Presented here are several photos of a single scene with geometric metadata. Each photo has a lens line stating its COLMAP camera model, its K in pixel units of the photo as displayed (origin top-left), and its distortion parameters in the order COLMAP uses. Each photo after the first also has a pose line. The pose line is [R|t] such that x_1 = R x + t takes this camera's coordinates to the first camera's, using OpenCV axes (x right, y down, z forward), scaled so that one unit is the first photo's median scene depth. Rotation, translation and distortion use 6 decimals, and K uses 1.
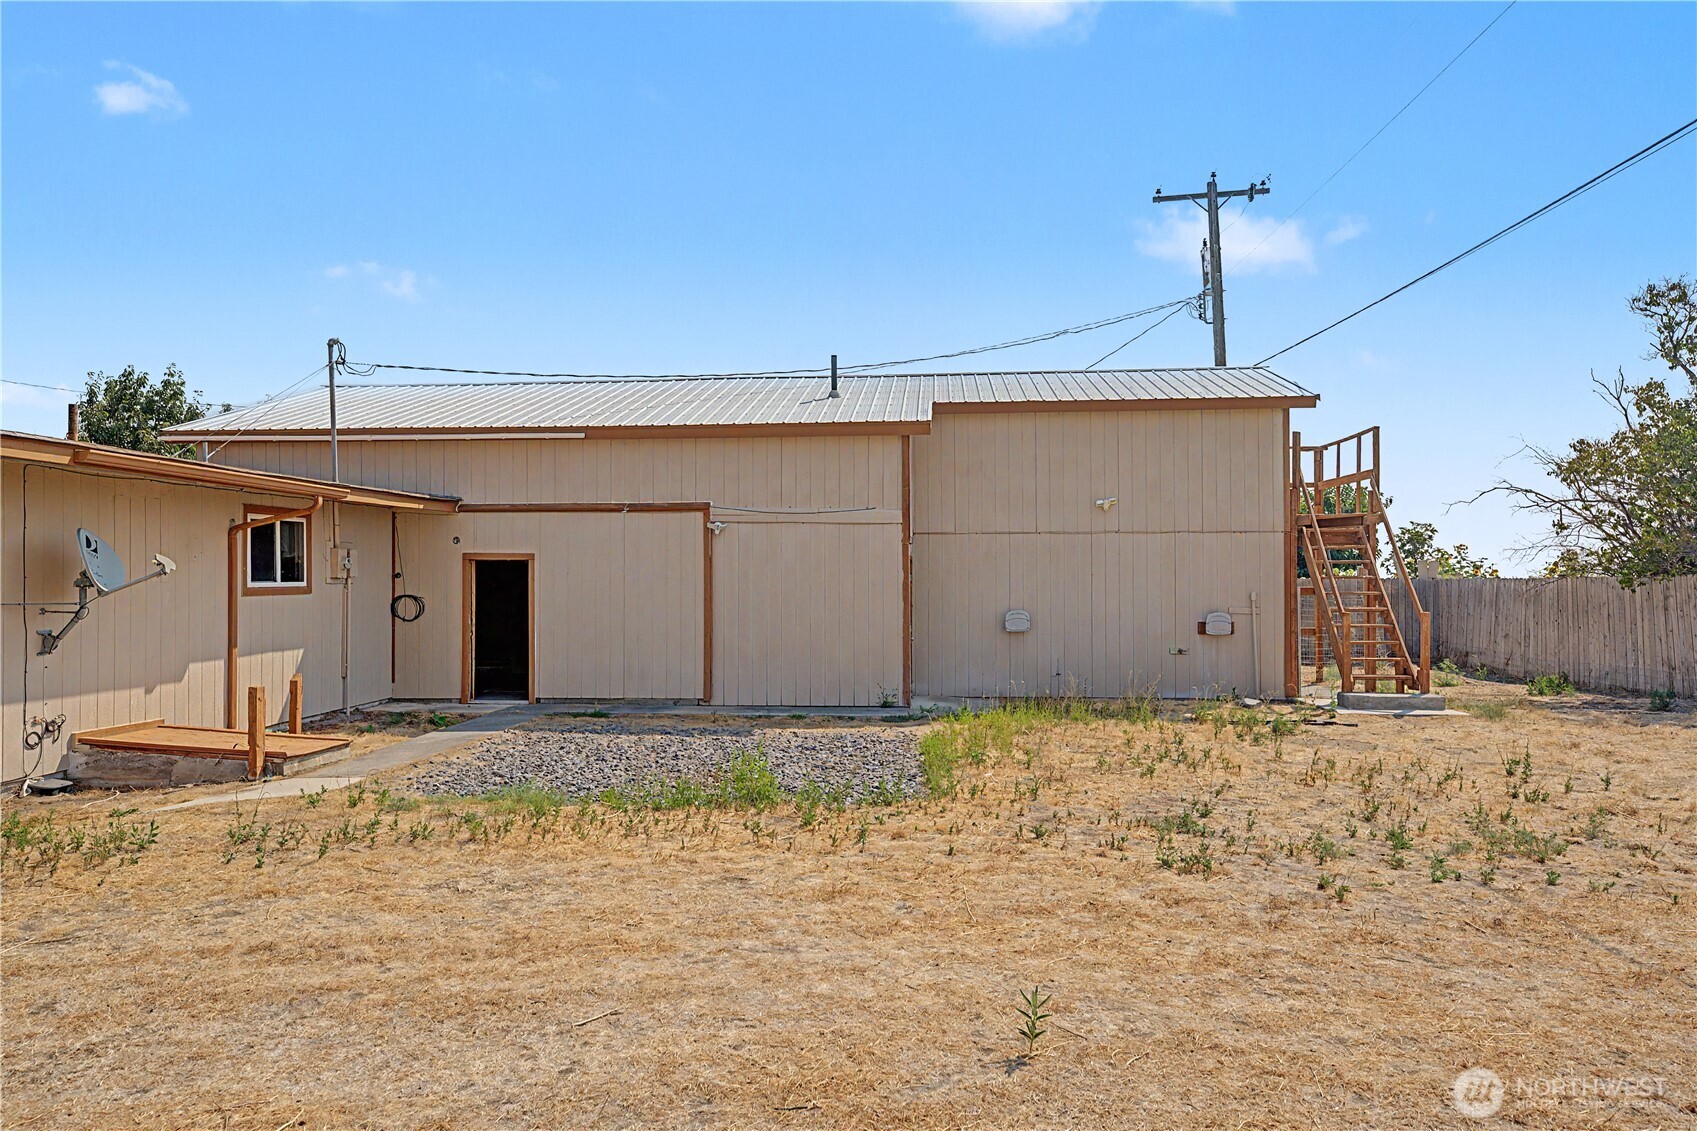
lens RADIAL K [[1095.1, 0, 854.1], [0, 1095.1, 570.4], [0, 0, 1]] dist [0.028150, -0.000815]
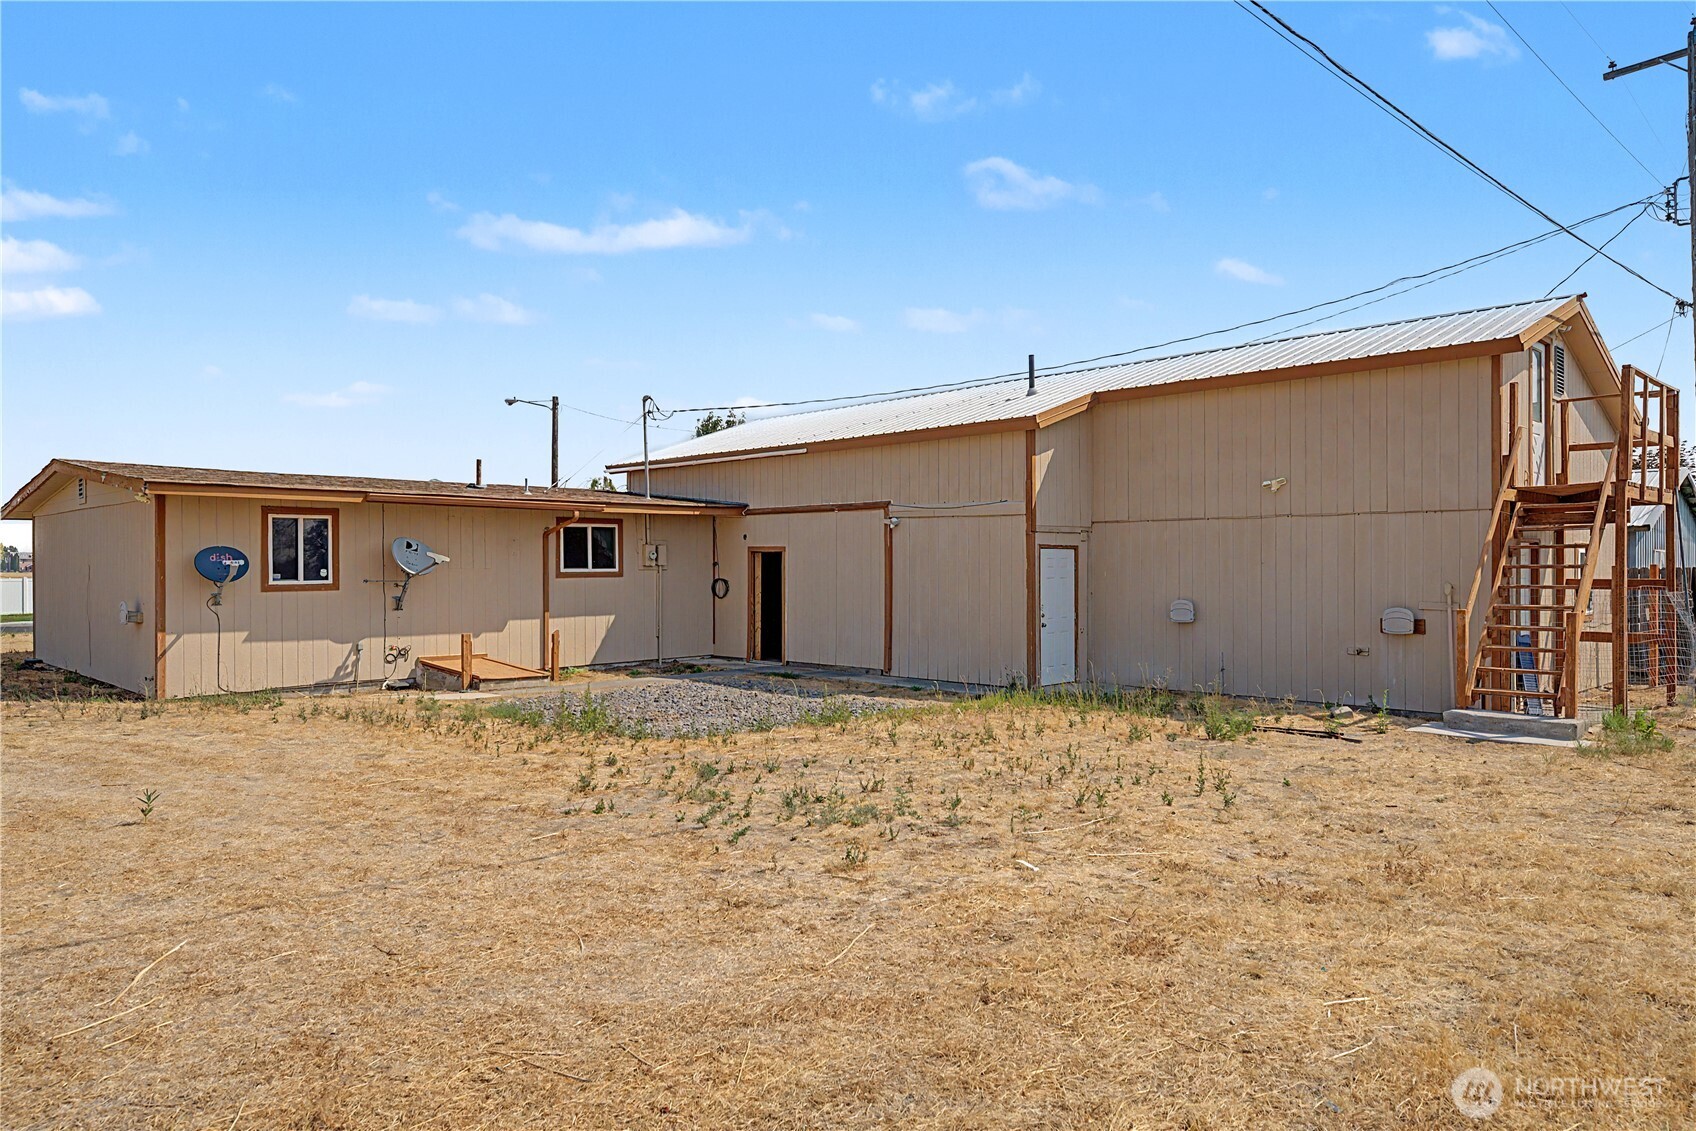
lens RADIAL K [[1094.4, 0, 844.0], [0, 1094.4, 565.5], [0, 0, 1]] dist [0.028150, -0.000815]
pose [[0.765126, 0.000948, -0.643880, 0.578293], [0.004483, 0.999967, 0.006800, -0.001786], [0.643865, -0.008089, 0.765096, 0.083694]]
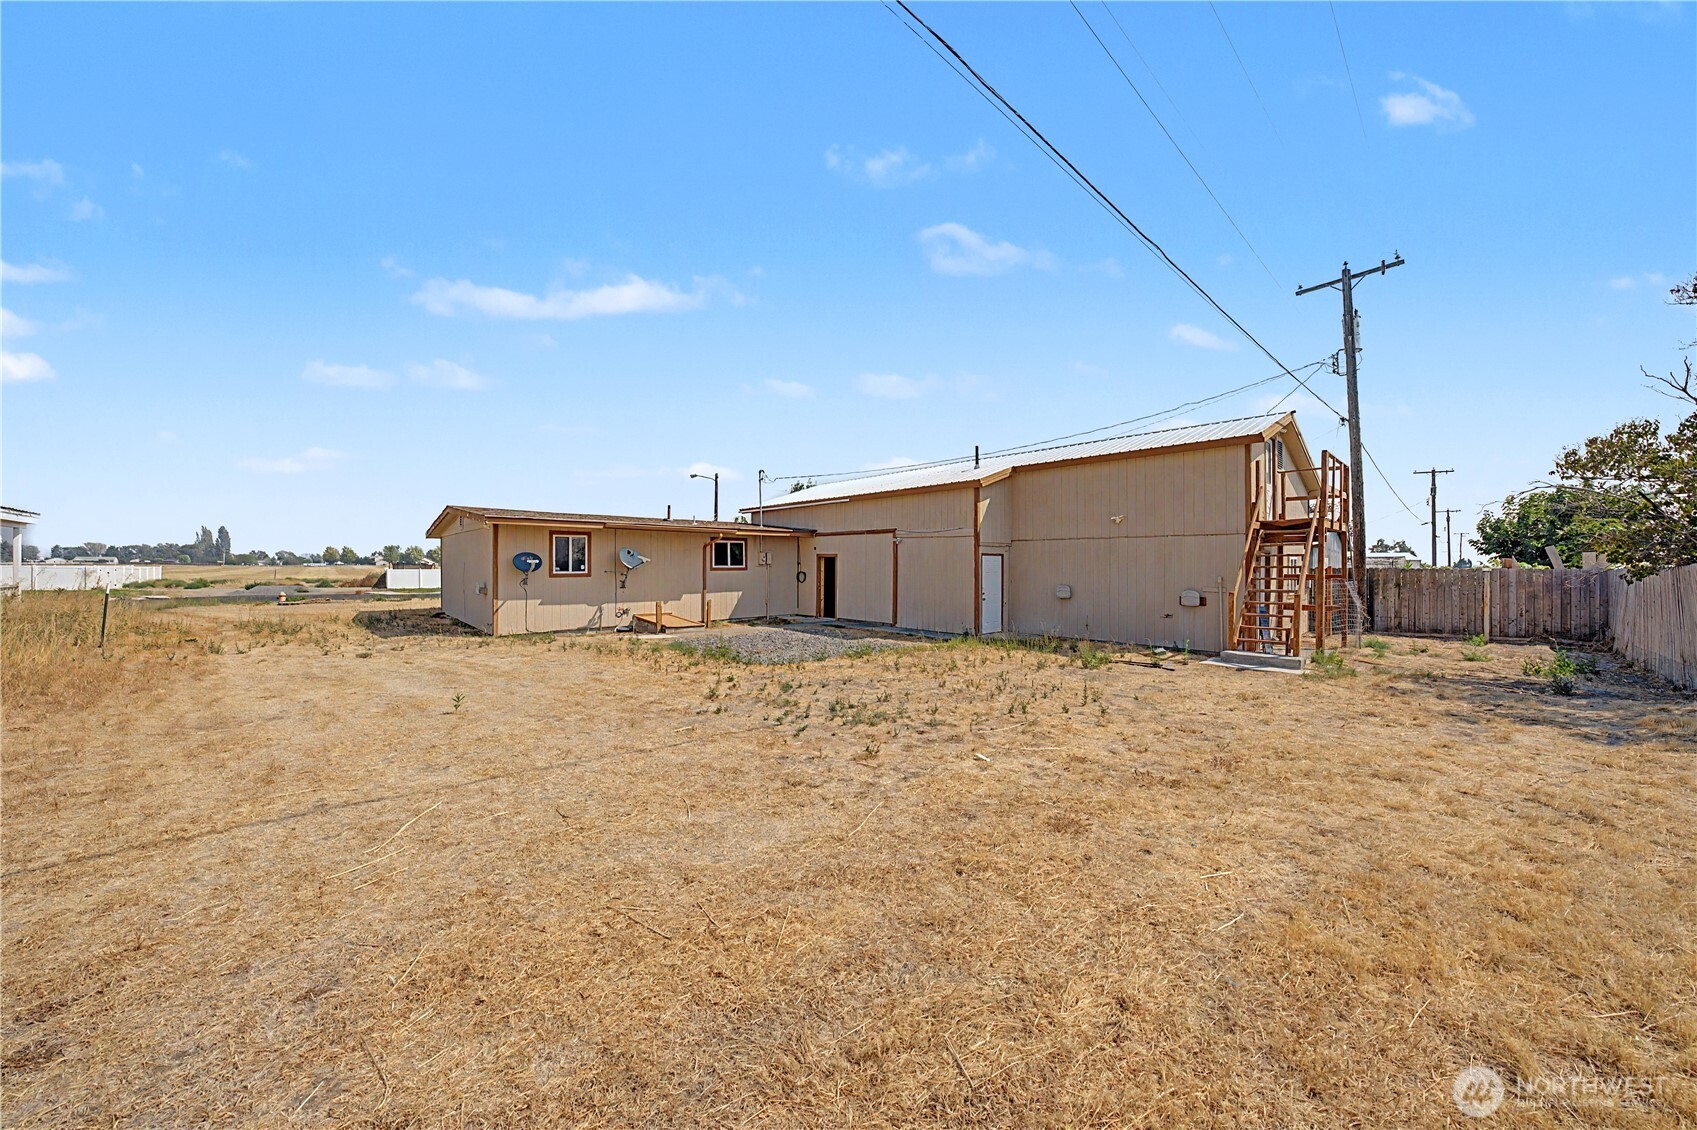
lens RADIAL K [[583.5, 0, 848.5], [0, 583.5, 561.4], [0, 0, 1]] dist [-0.022700, 0.002641]
pose [[0.738436, 0.000538, -0.674324, 0.540090], [0.000059, 1.000000, 0.000862, -0.000983], [0.674324, -0.000676, 0.738436, 0.134833]]
